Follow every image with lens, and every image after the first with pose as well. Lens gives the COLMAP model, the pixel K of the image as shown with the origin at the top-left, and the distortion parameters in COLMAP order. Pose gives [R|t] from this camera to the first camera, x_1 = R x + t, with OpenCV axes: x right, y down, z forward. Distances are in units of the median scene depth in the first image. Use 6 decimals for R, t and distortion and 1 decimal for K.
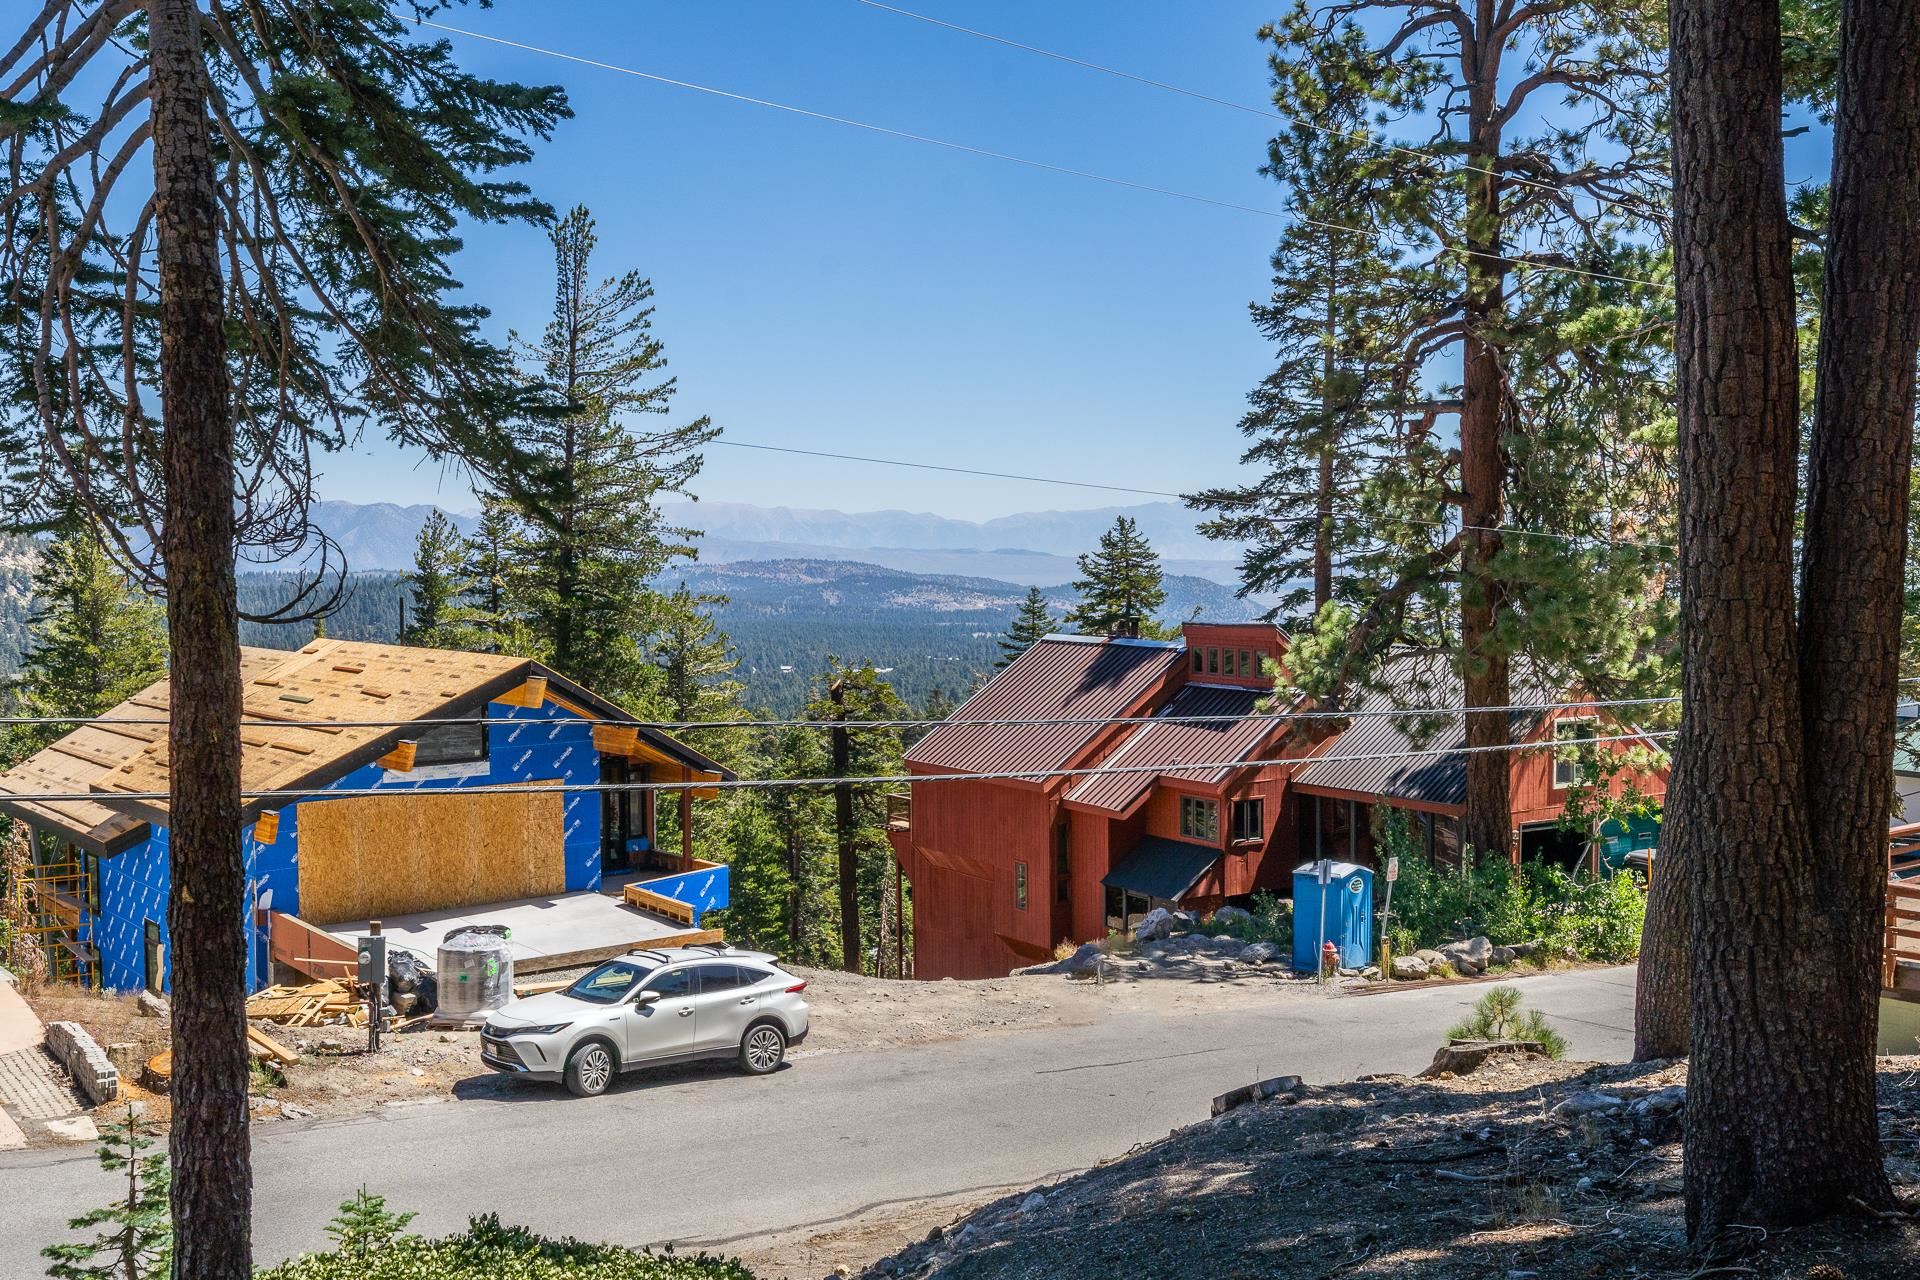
lens RADIAL K [[1936.1, 0, 936.0], [0, 1936.1, 632.4], [0, 0, 1]] dist [0.004451, -0.006256]
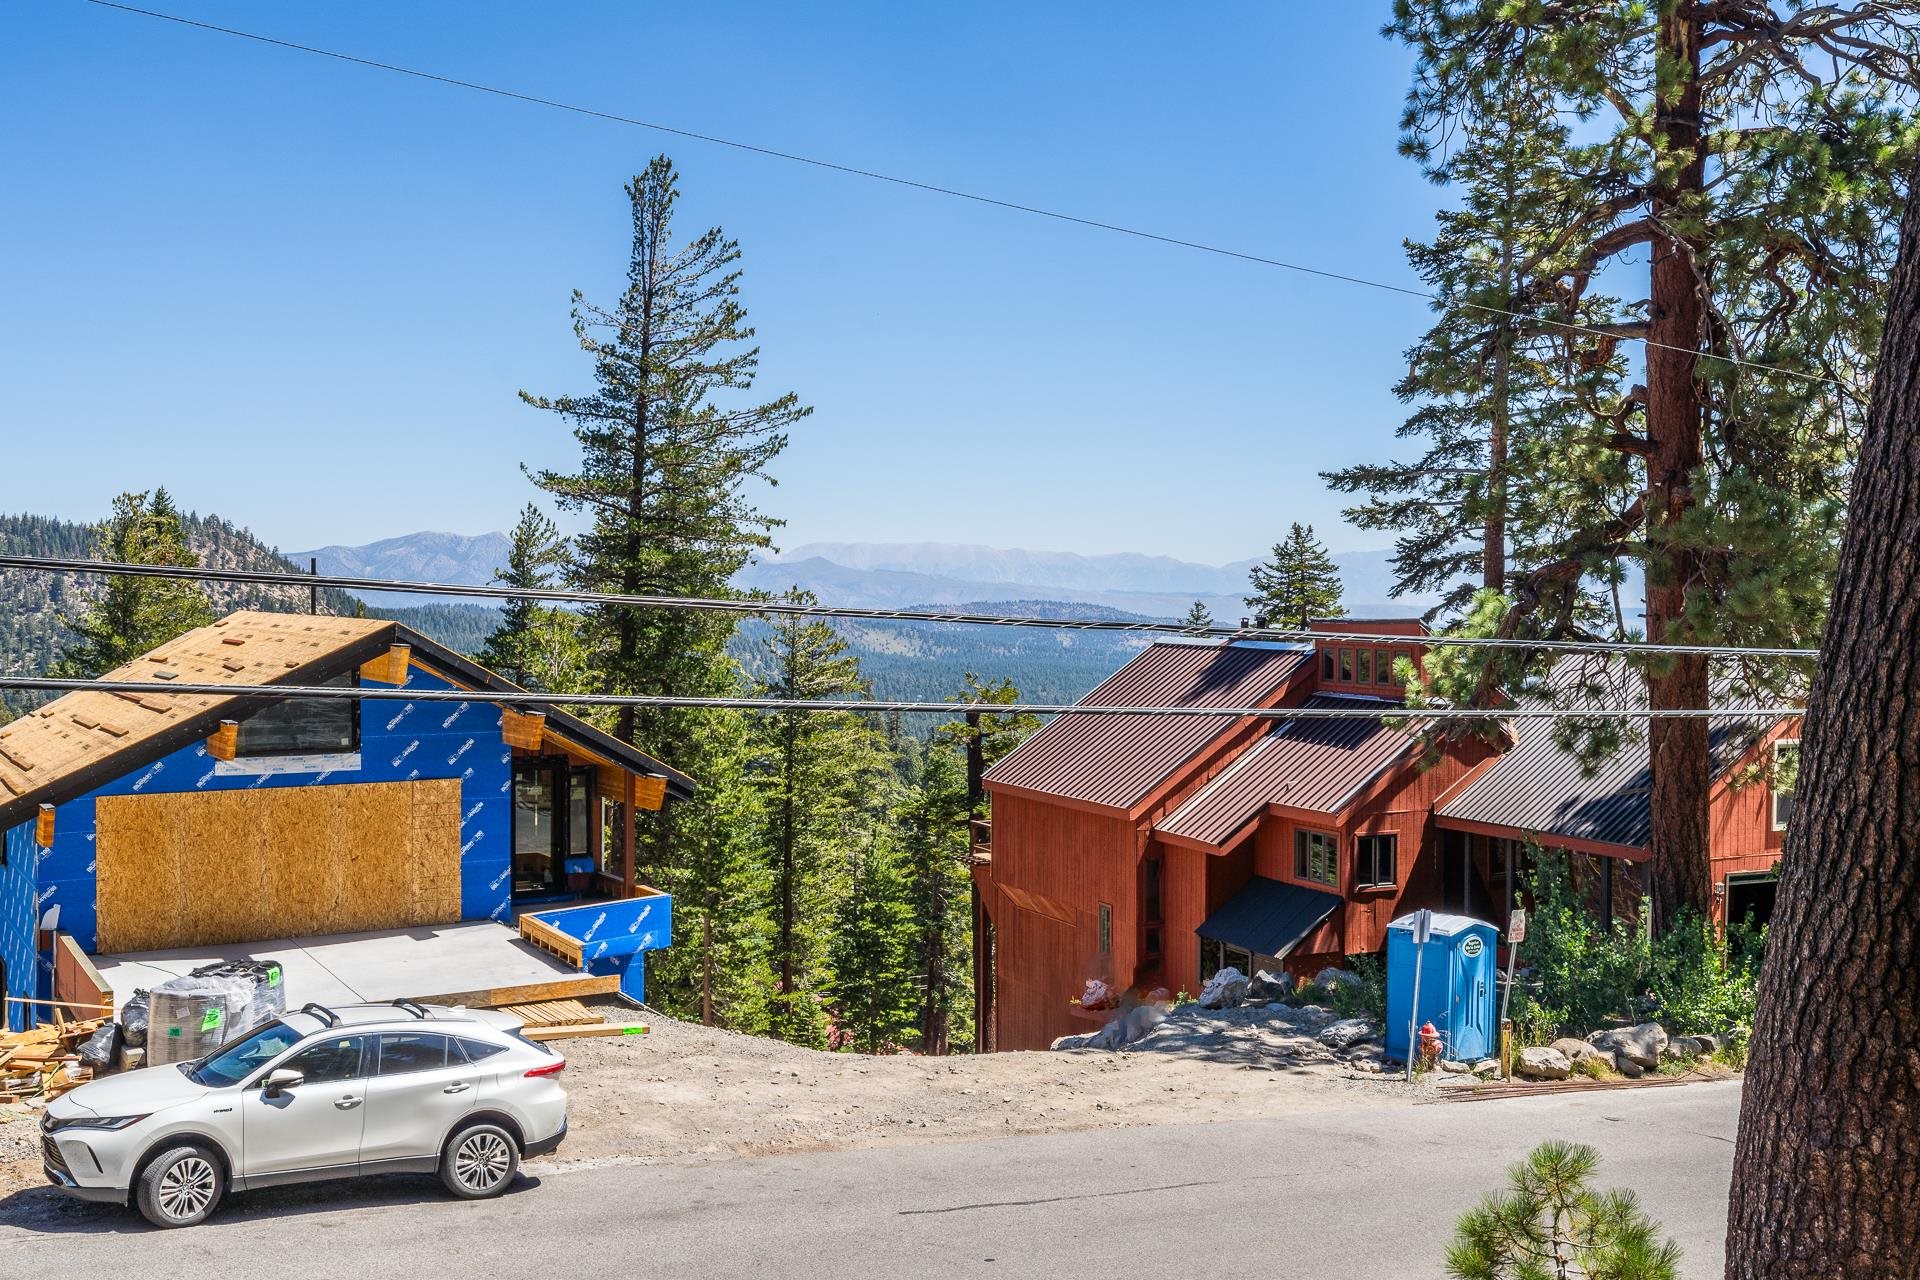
lens RADIAL K [[1936.1, 0, 936.0], [0, 1936.1, 632.4], [0, 0, 1]] dist [0.004451, -0.006256]
pose [[0.992566, 0.014689, -0.120819, 0.085303], [-0.017302, 0.999638, -0.020608, 0.025075], [0.120472, 0.022545, 0.992461, 0.203215]]
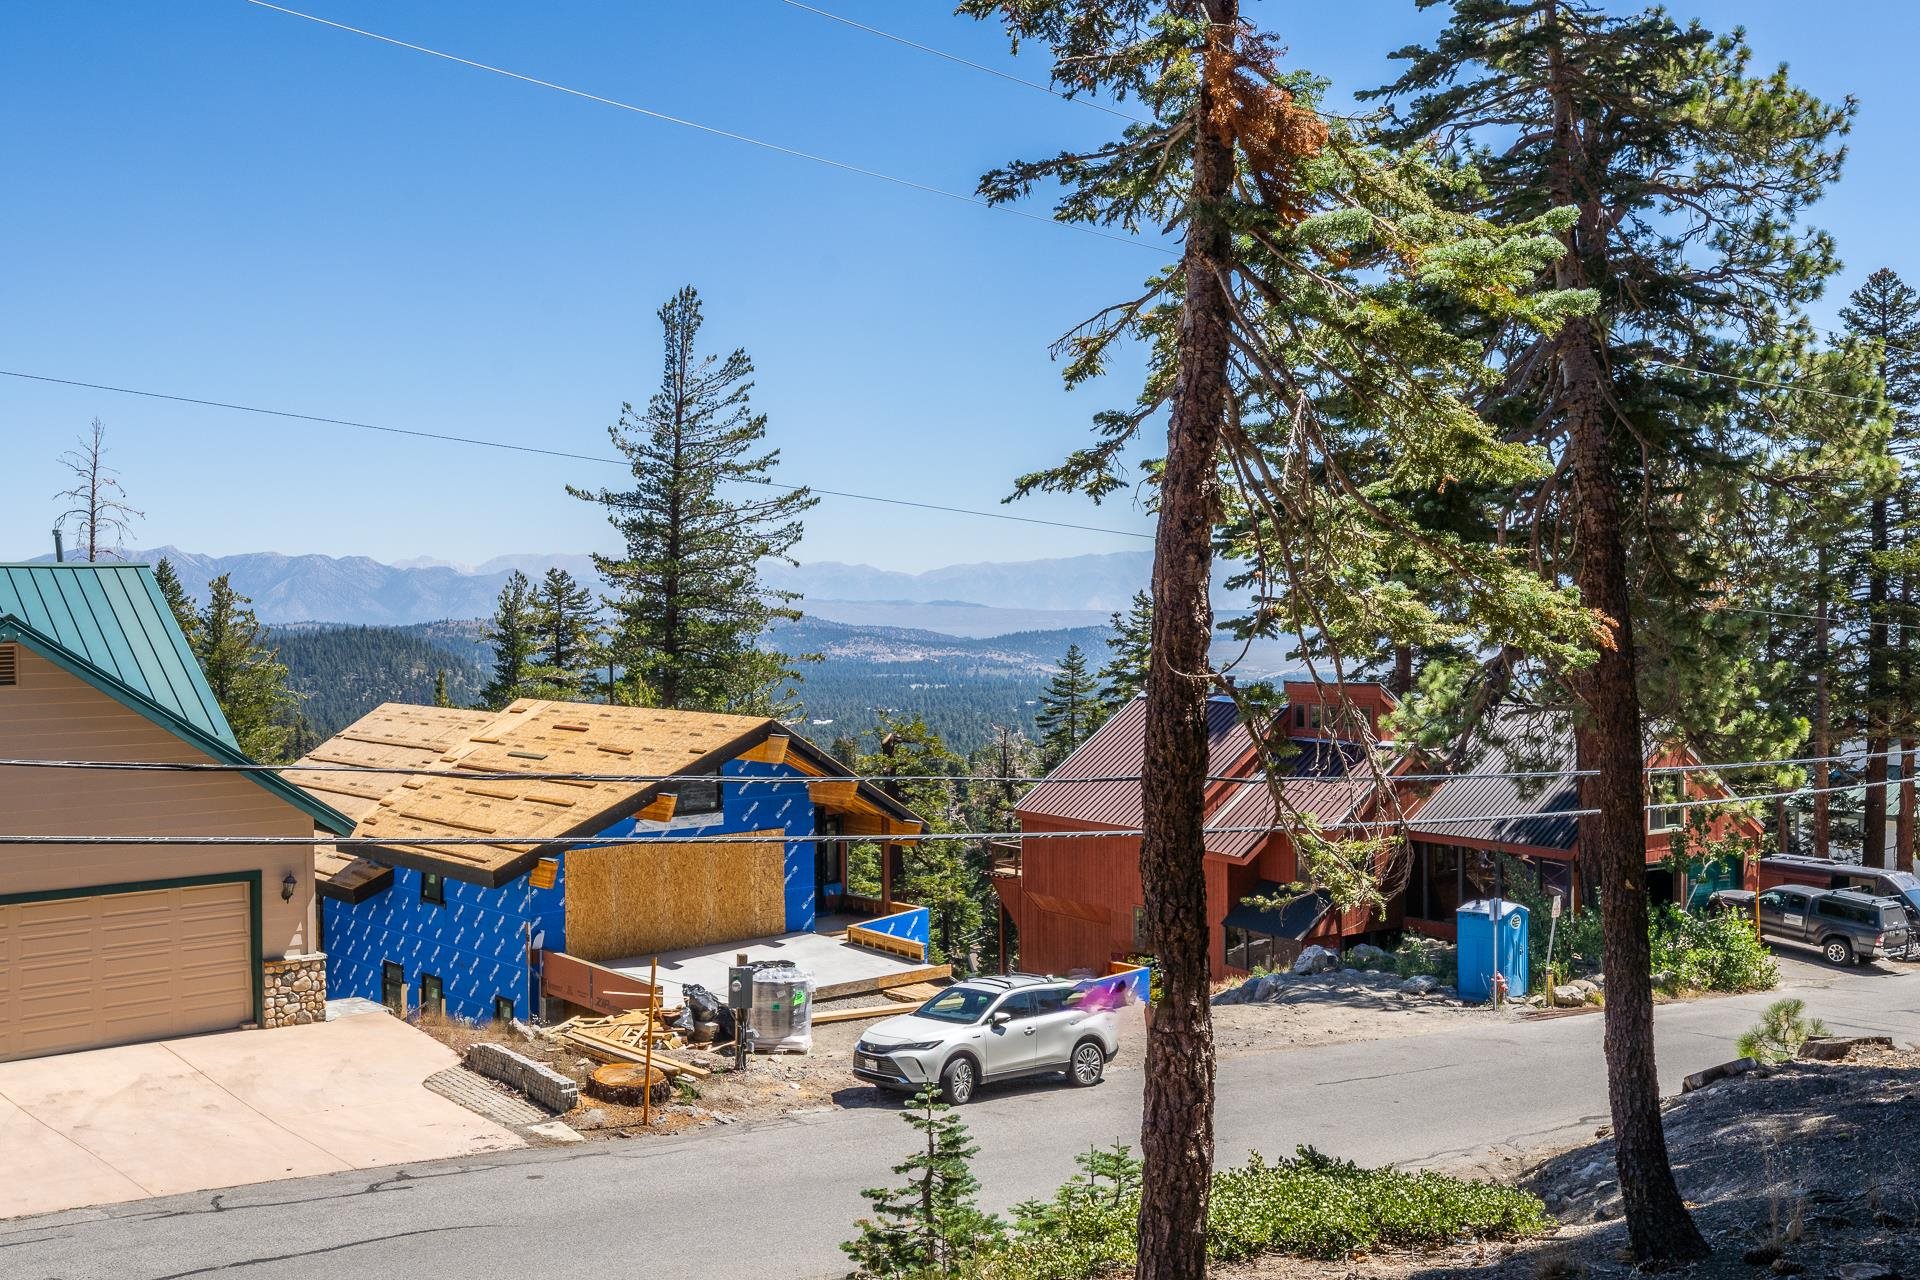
lens RADIAL K [[1931.4, 0, 937.4], [0, 1931.4, 634.0], [0, 0, 1]] dist [0.001053, 0.005075]
pose [[0.999419, -0.000477, 0.034066, -0.126092], [0.001355, 0.999667, -0.025770, -0.004894], [-0.034042, 0.025802, 0.999087, -0.080081]]
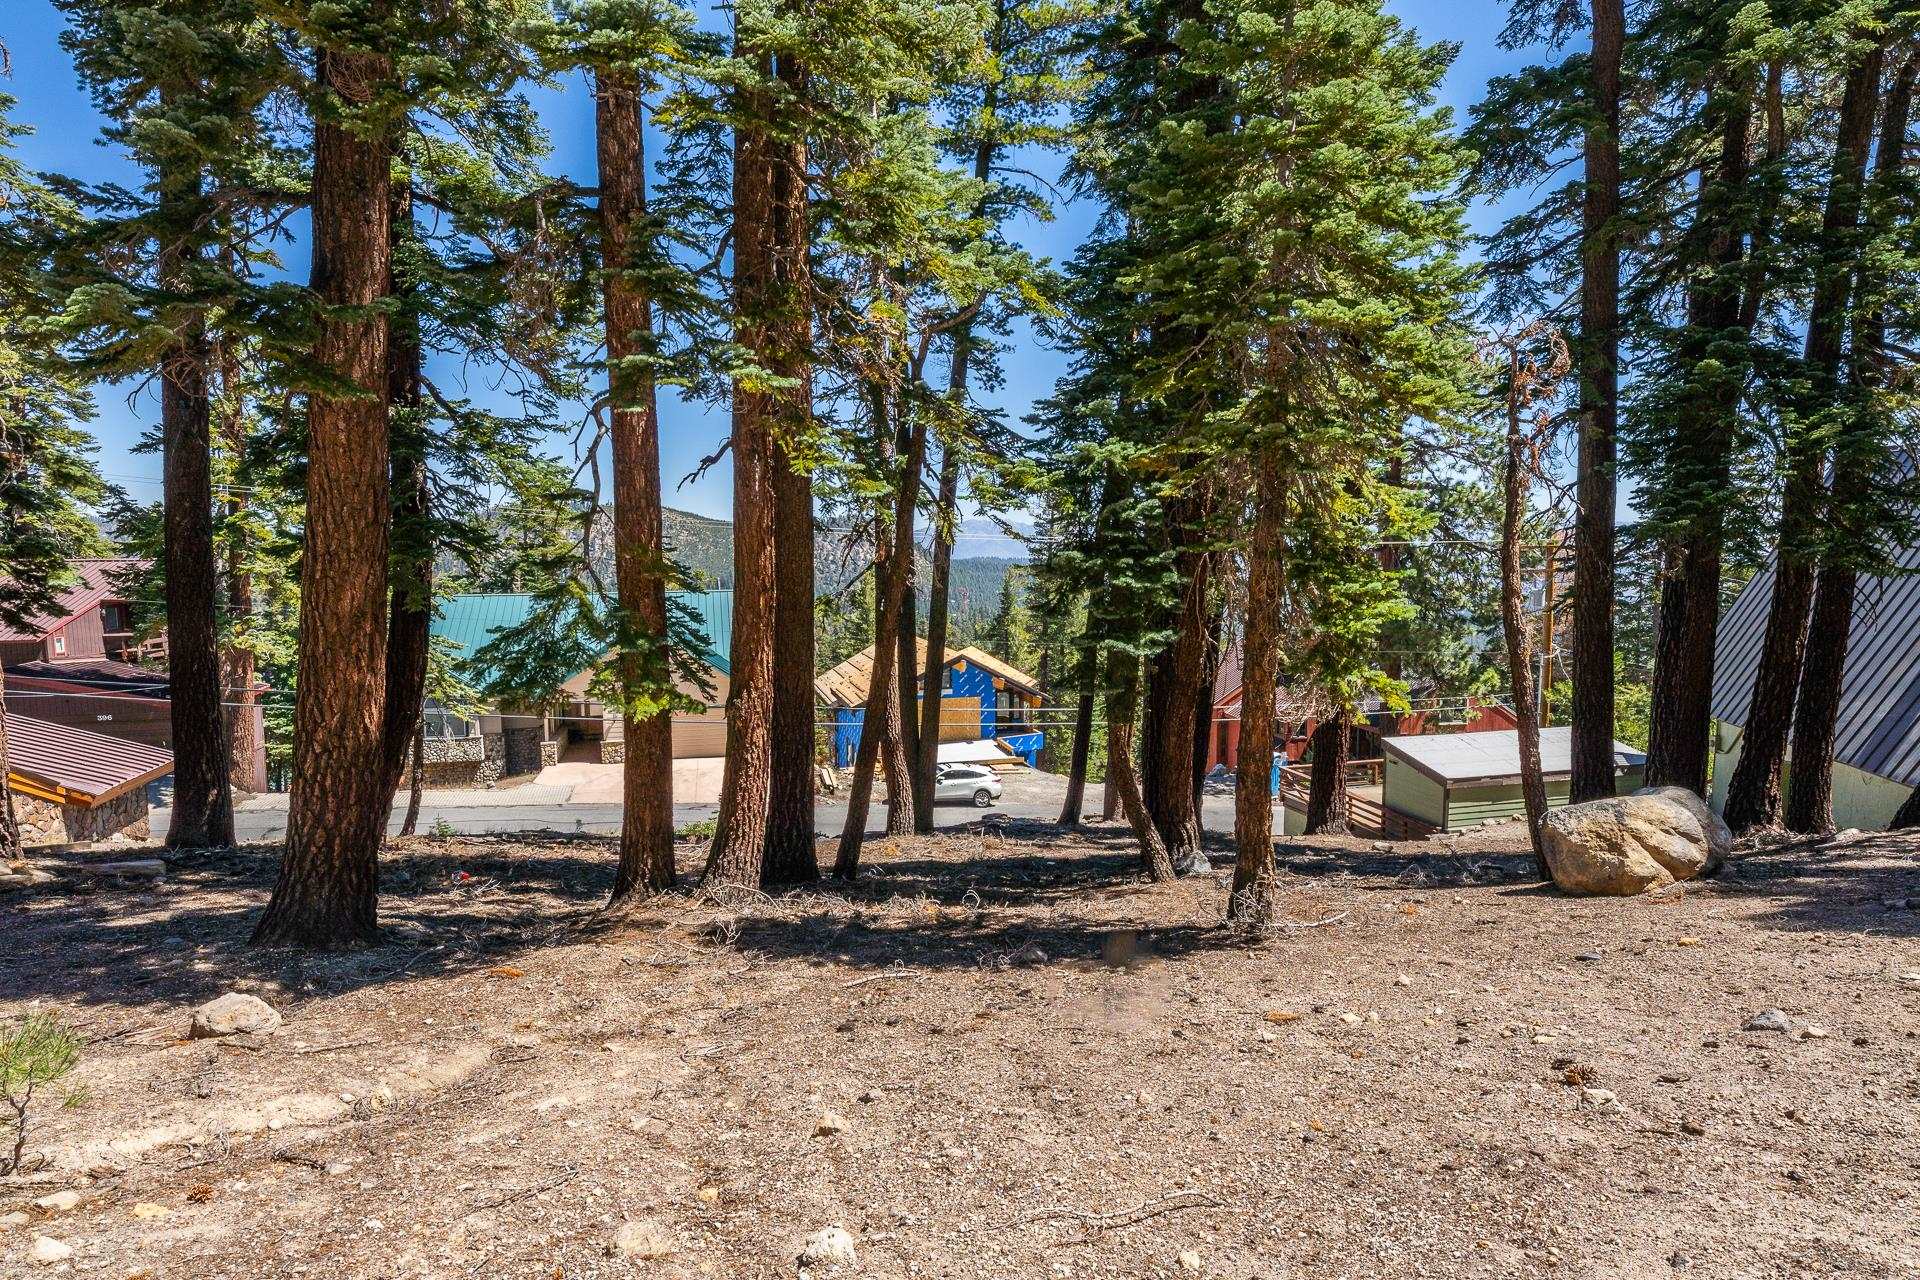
lens RADIAL K [[1009.4, 0, 939.3], [0, 1009.4, 636.2], [0, 0, 1]] dist [-0.001825, -0.001011]
pose [[0.916407, 0.039144, -0.398329, 0.273677], [-0.020574, 0.998497, 0.050789, -0.069075], [0.399719, -0.038348, 0.915835, -0.269786]]
